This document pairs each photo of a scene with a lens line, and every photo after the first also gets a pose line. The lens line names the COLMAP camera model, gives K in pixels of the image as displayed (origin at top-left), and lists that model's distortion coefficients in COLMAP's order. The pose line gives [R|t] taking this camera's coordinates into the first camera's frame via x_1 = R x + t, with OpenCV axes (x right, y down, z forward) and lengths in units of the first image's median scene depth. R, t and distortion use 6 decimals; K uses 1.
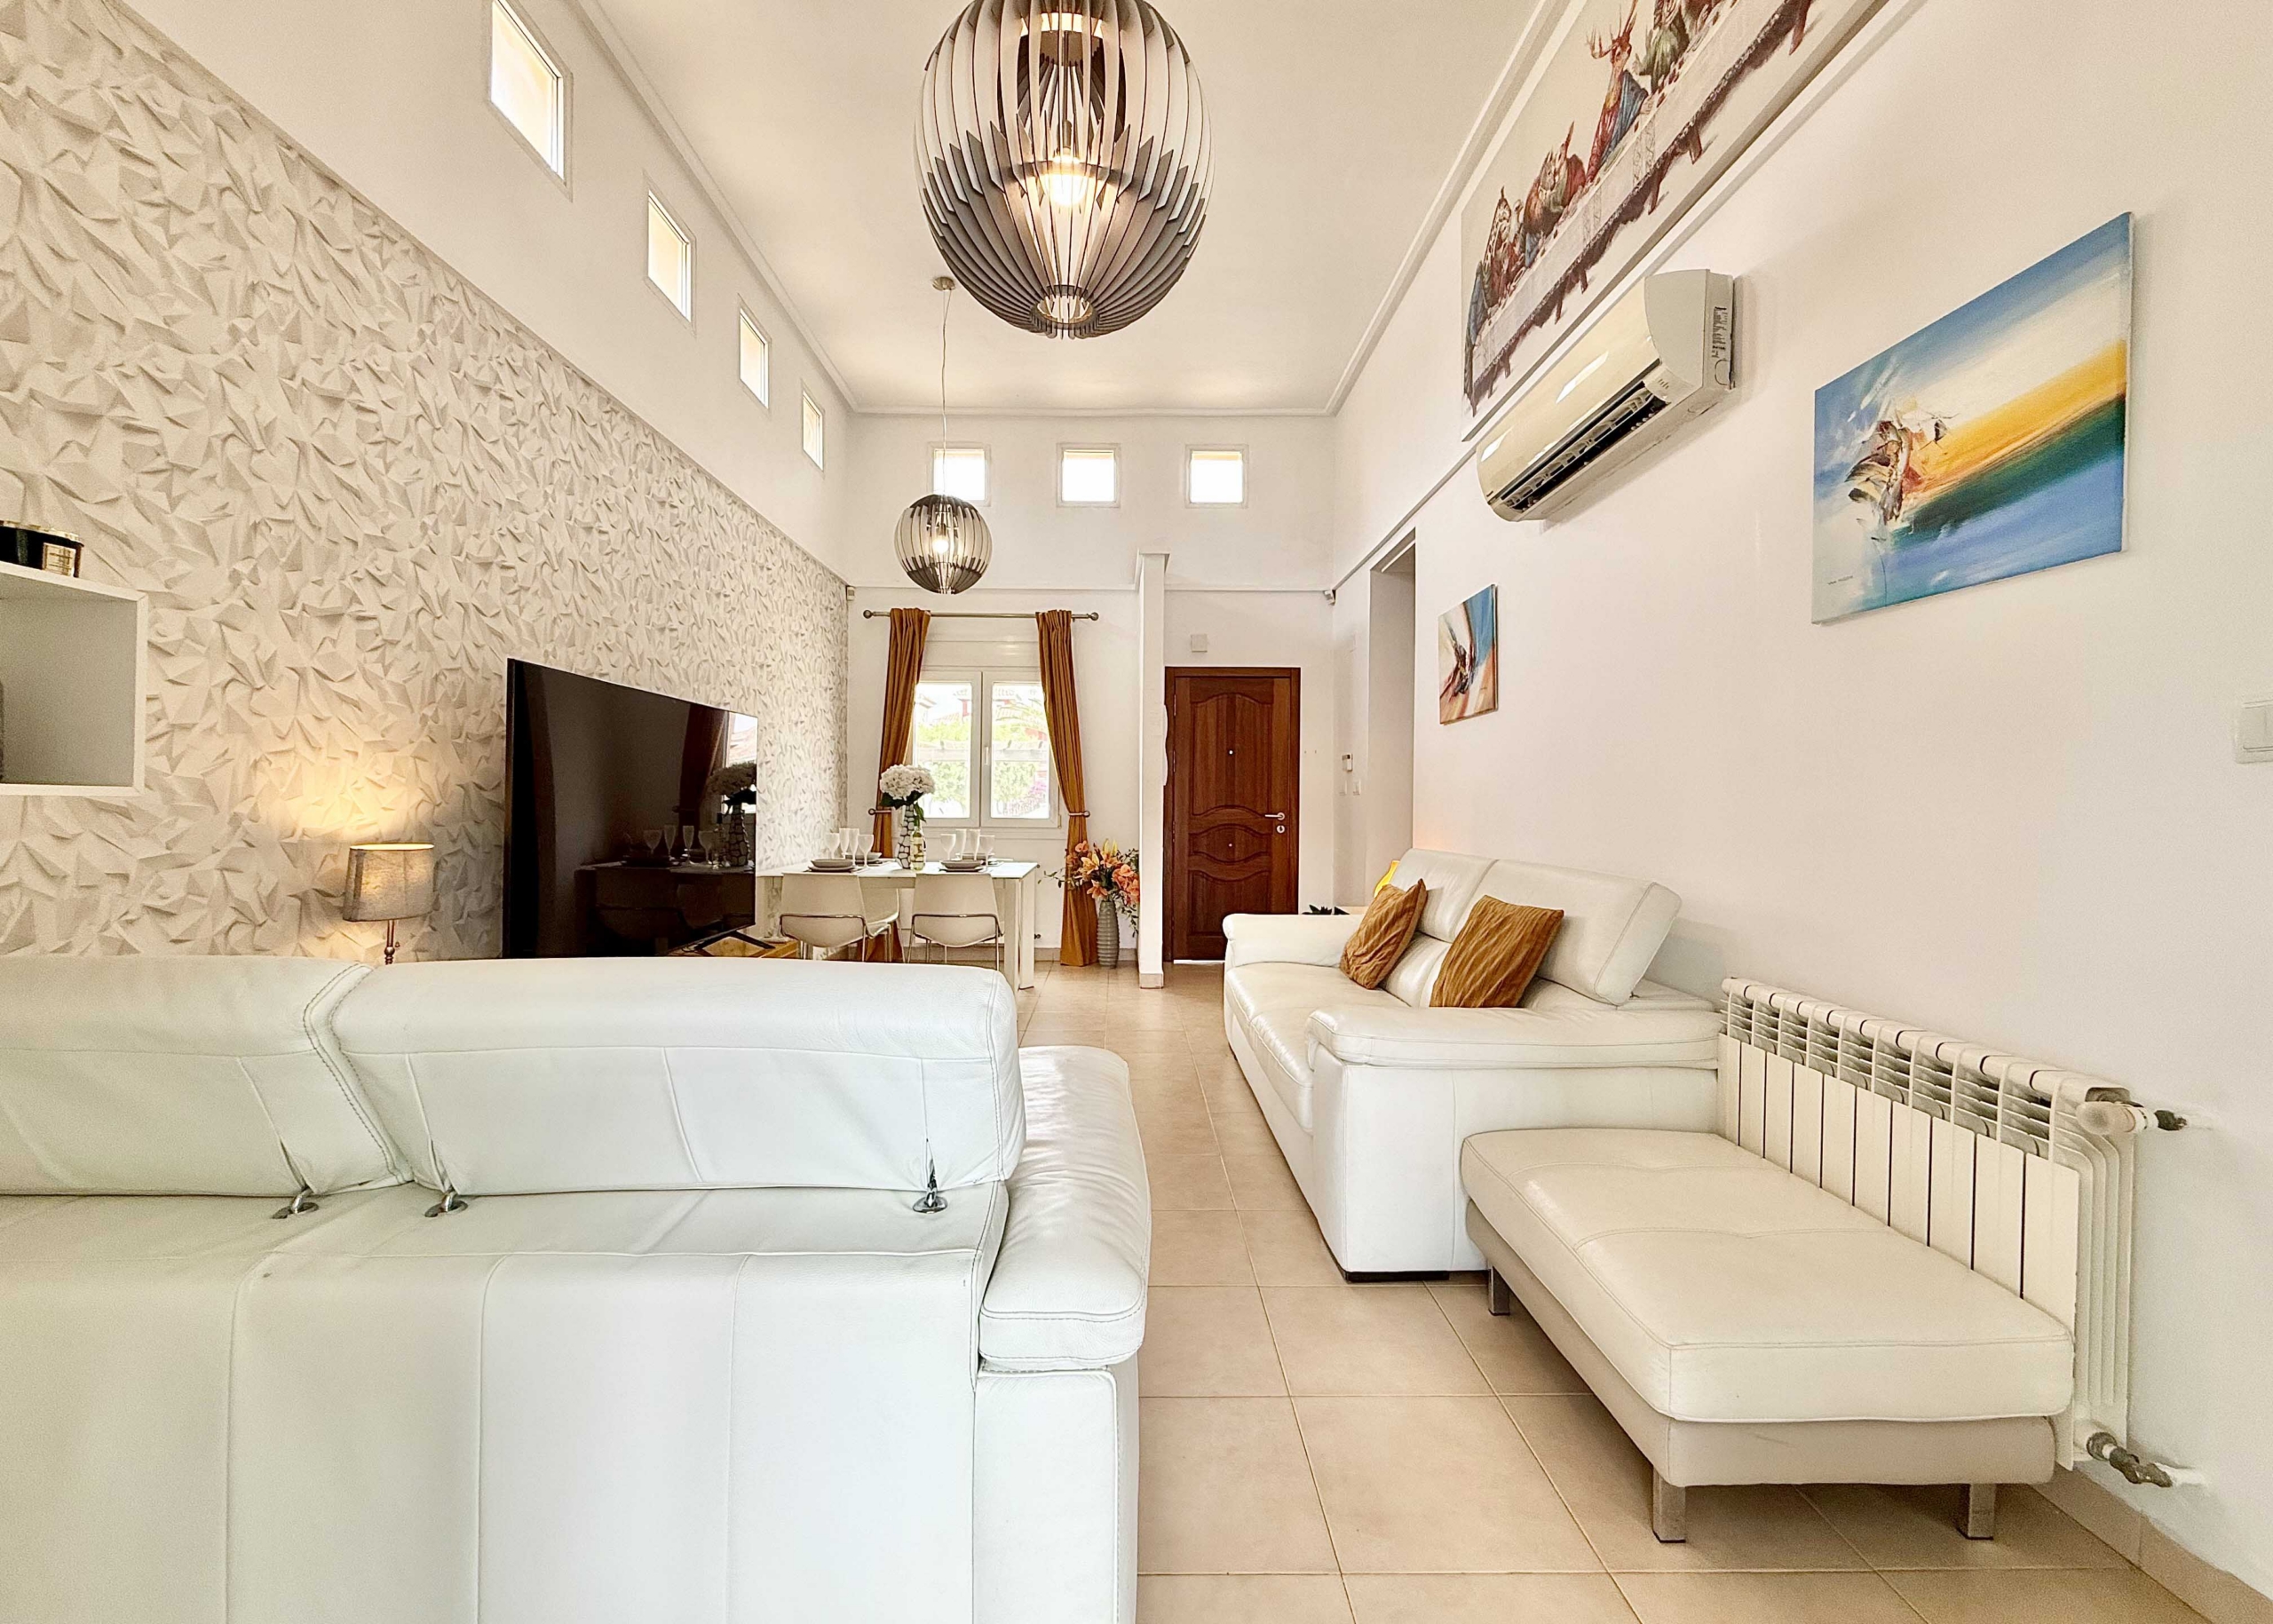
lens RADIAL K [[918.3, 0, 1140.1], [0, 918.3, 812.6], [0, 0, 1]] dist [-0.004443, 0.001571]
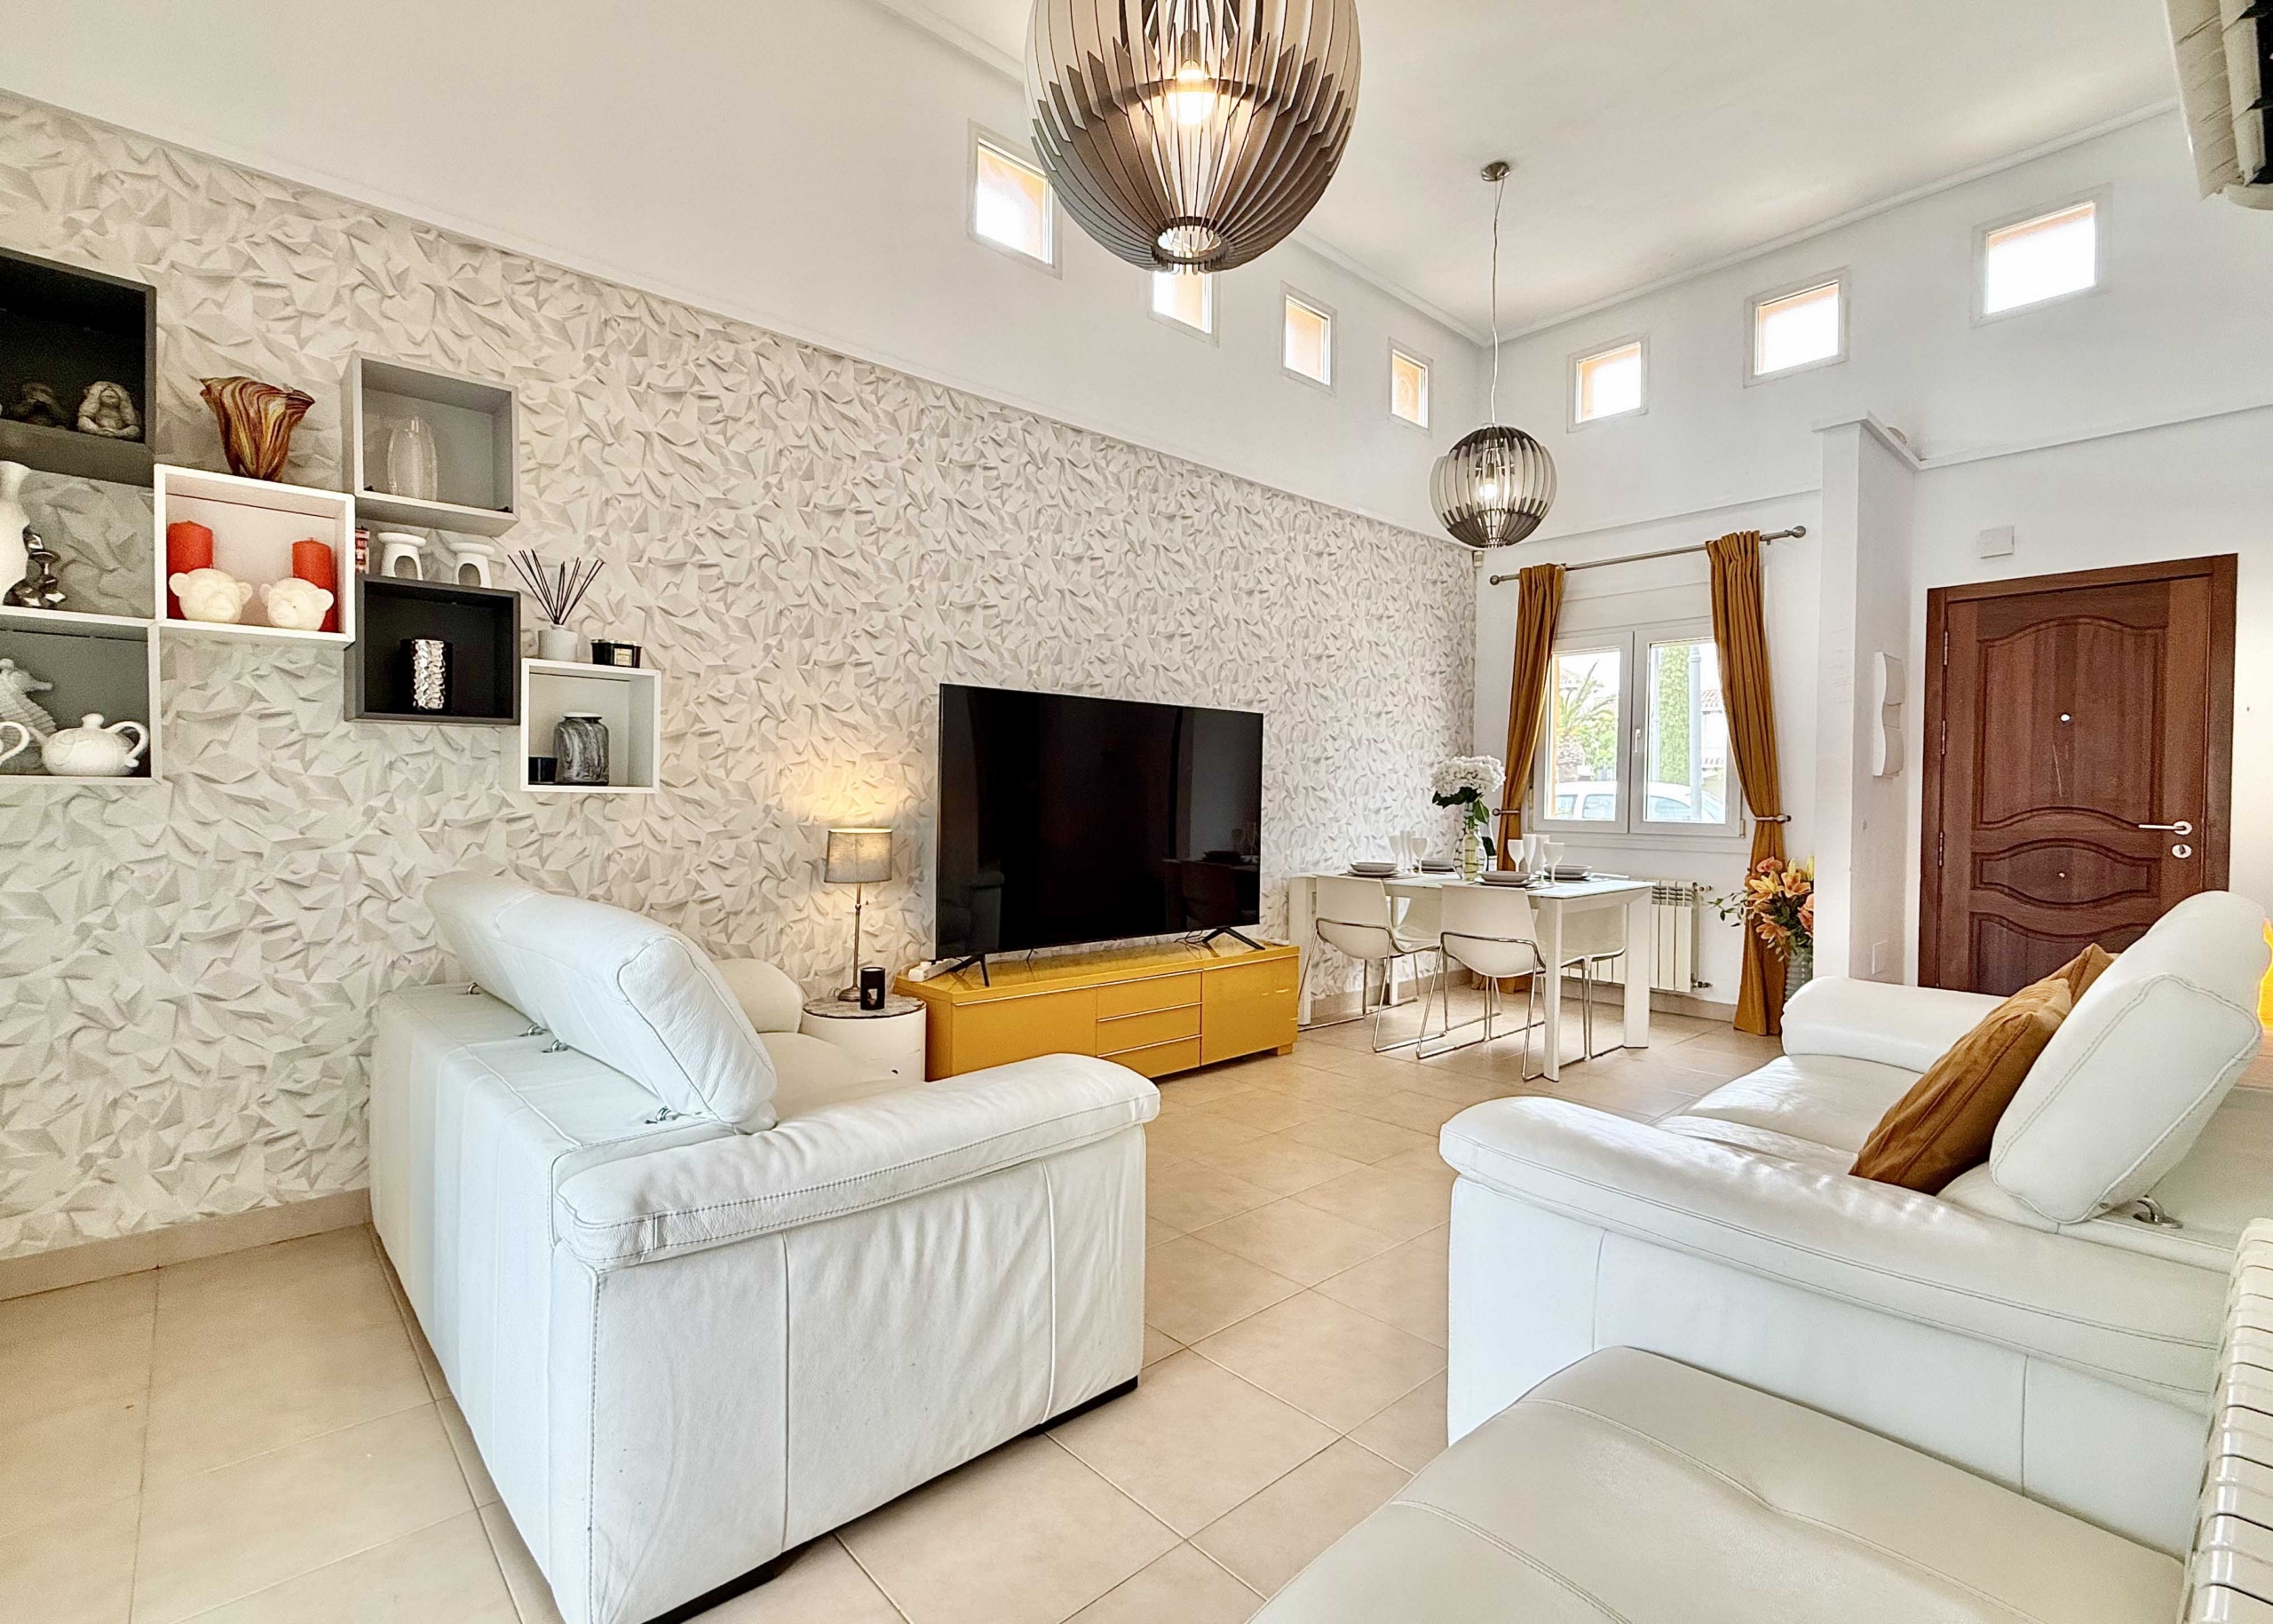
lens RADIAL K [[1055.5, 0, 1112.2], [0, 1055.5, 813.6], [0, 0, 1]] dist [-0.000845, 0.000579]
pose [[0.648312, 0.011302, -0.761291, 0.379947], [-0.012102, 0.999916, 0.004539, 0.000373], [0.761279, 0.006270, 0.648395, 0.163060]]
